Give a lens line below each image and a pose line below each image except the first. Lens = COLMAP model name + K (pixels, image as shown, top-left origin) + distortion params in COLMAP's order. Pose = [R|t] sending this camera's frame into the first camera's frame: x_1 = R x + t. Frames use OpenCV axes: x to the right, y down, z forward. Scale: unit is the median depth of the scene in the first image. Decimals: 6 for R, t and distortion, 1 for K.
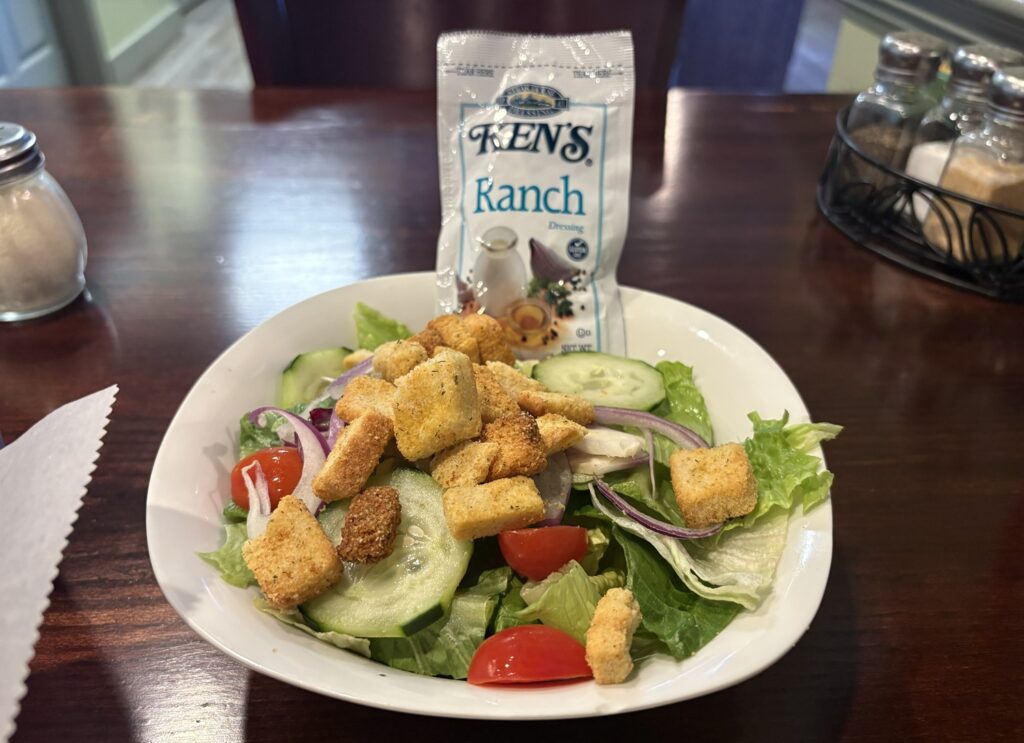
lens RADIAL K [[801.6, 0, 512.0], [0, 801.6, 371.5], [0, 0, 1]] dist [-0.001733, 0.001952]
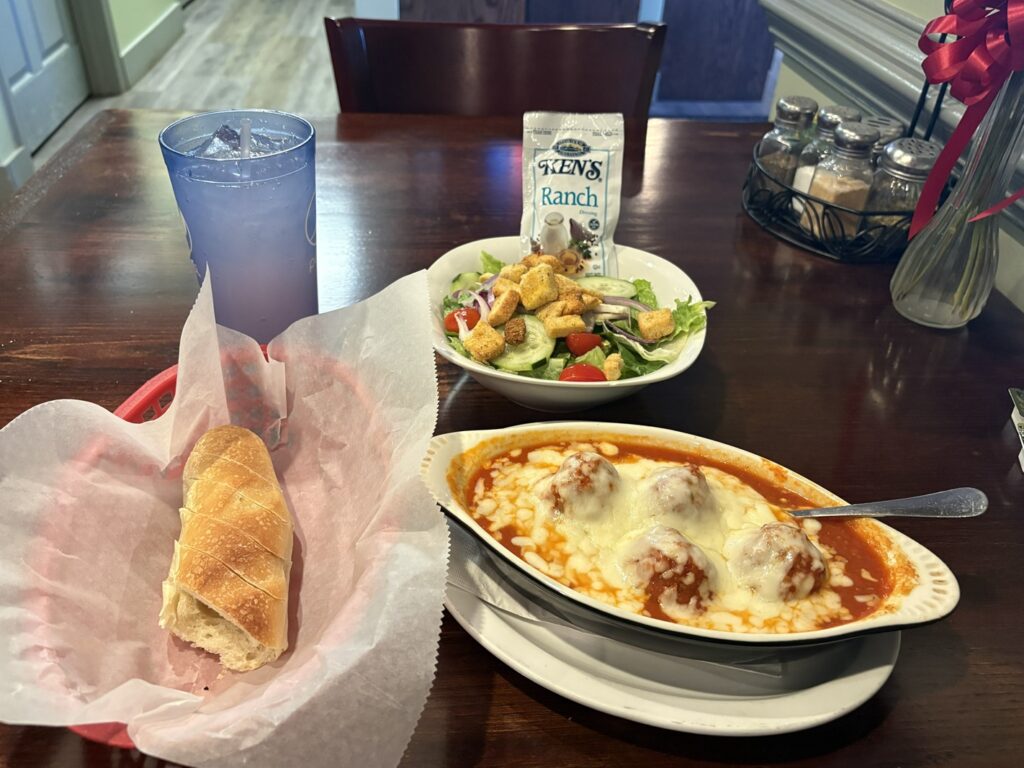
lens RADIAL K [[764.0, 0, 507.0], [0, 764.0, 370.1], [0, 0, 1]] dist [-0.009747, -0.007690]
pose [[0.999932, 0.010085, 0.005820, -0.138577], [-0.010169, 0.999841, 0.014636, 0.179038], [-0.005672, -0.014694, 0.999876, -0.874708]]
